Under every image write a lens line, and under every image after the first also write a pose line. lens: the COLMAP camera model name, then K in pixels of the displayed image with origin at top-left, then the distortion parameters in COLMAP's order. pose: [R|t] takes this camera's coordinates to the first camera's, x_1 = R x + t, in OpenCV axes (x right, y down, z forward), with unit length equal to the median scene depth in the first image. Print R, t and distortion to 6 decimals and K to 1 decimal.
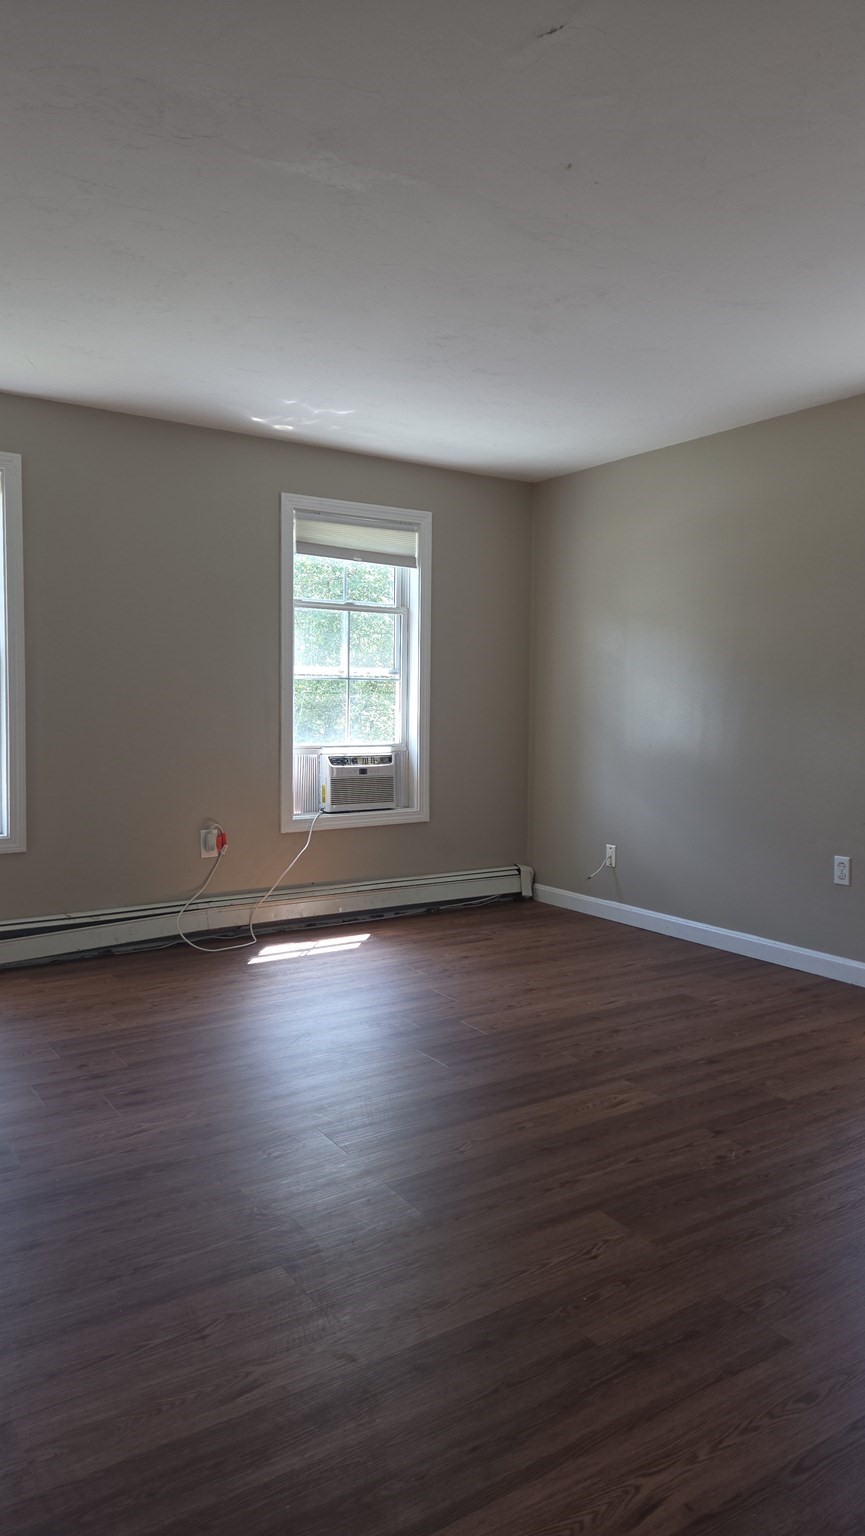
lens RADIAL K [[1044.3, 0, 449.3], [0, 1044.3, 766.6], [0, 0, 1]] dist [0.064043, -0.047482]
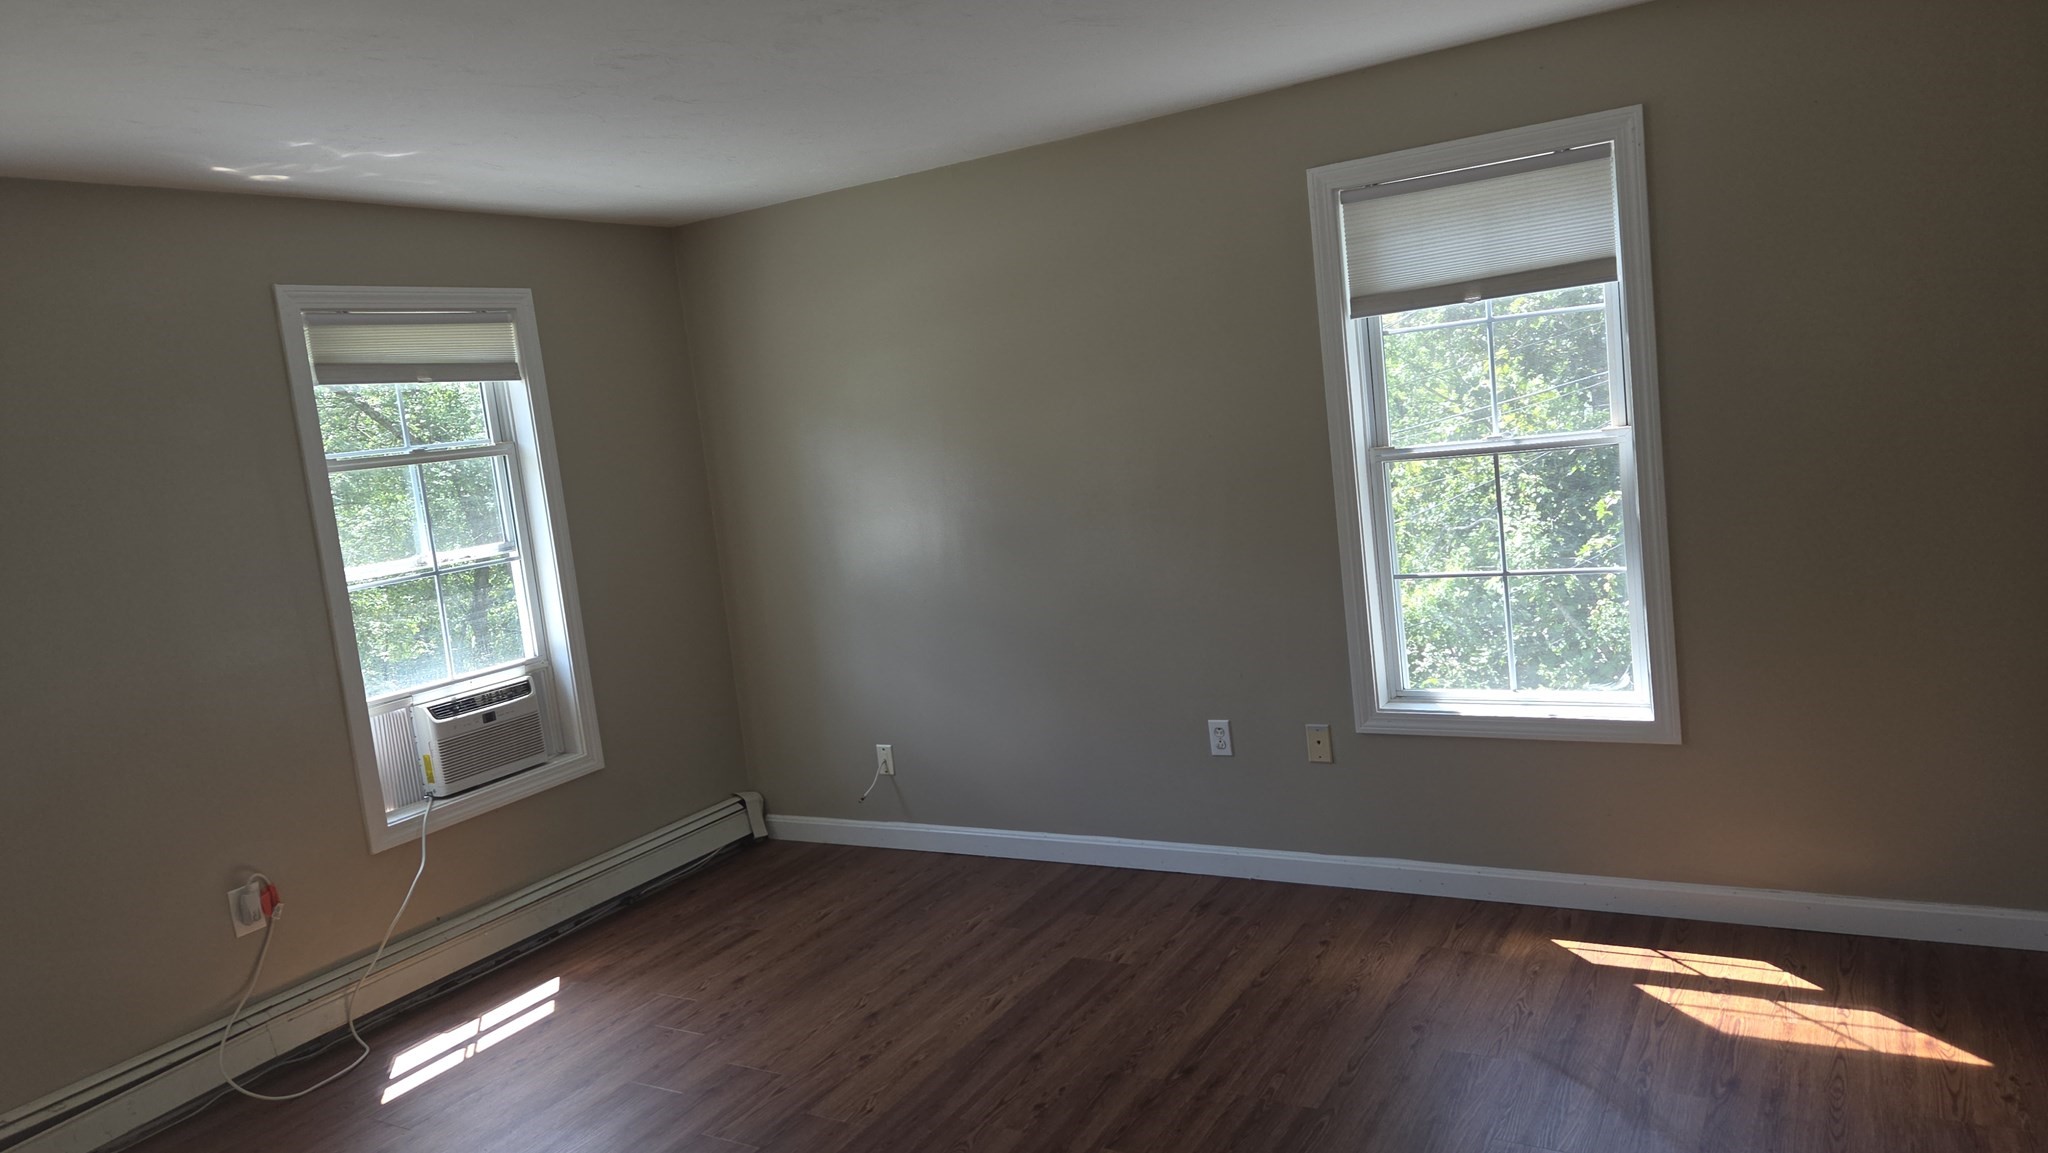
lens RADIAL K [[1392.4, 0, 1043.6], [0, 1392.4, 570.8], [0, 0, 1]] dist [0.064043, -0.047482]
pose [[0.896129, -0.161437, 0.413389, -0.124468], [0.144617, 0.986872, 0.071899, -0.097946], [-0.419569, -0.004647, 0.907712, 0.111931]]
